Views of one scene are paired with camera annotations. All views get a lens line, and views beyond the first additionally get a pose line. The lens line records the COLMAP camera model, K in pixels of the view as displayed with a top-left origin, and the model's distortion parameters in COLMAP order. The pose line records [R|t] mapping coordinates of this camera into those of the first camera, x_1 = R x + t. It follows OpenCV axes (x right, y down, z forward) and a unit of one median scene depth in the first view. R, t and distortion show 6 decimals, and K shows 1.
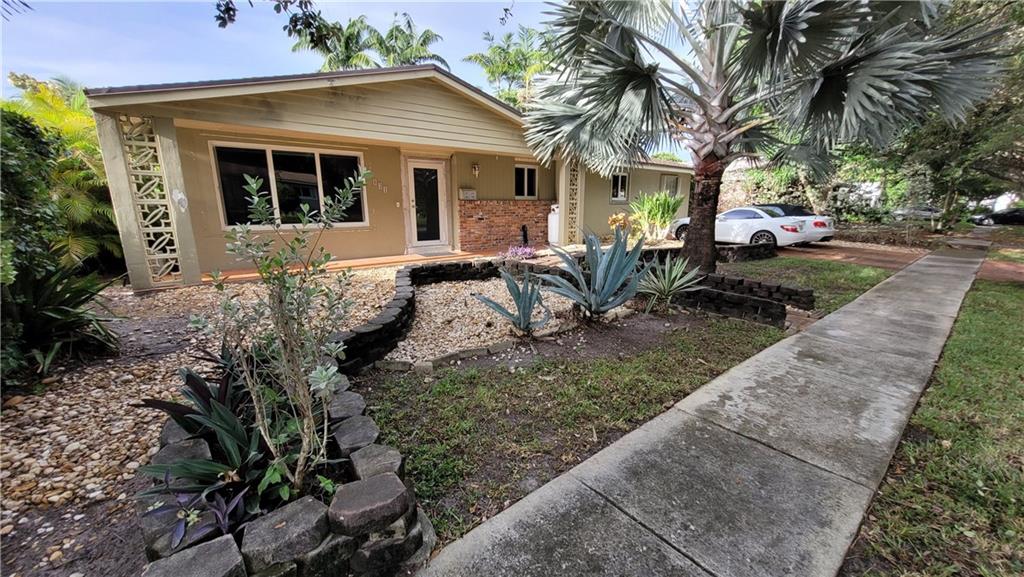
lens RADIAL K [[400.3, 0, 526.9], [0, 400.3, 292.1], [0, 0, 1]] dist [0.003685, -0.000202]
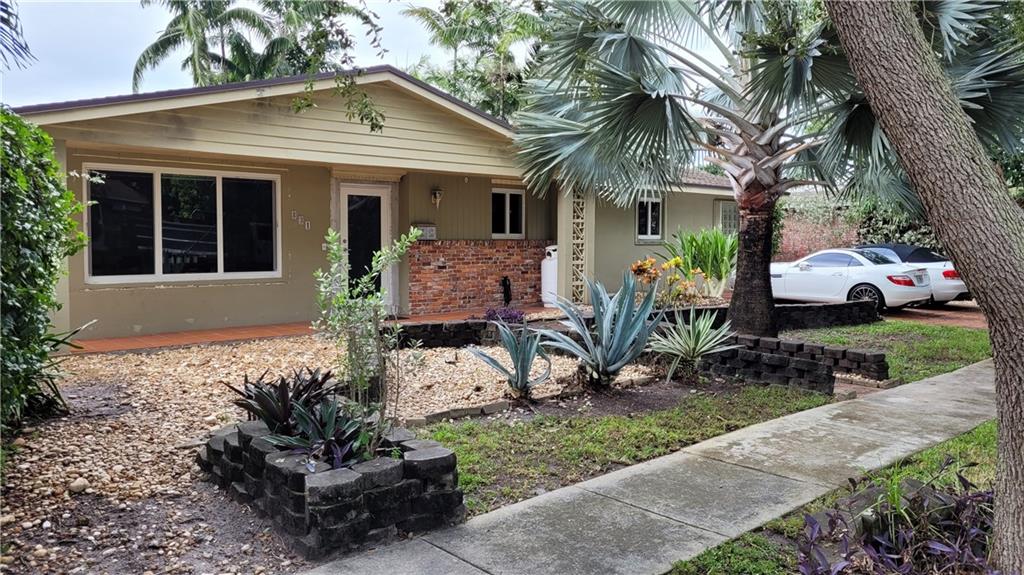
lens RADIAL K [[775.4, 0, 516.8], [0, 775.4, 292.4], [0, 0, 1]] dist [0.038296, -0.013632]
pose [[0.999600, -0.003153, 0.028120, -0.039169], [0.007398, 0.988328, -0.152158, 0.087273], [-0.027312, 0.152306, 0.987956, -0.427732]]
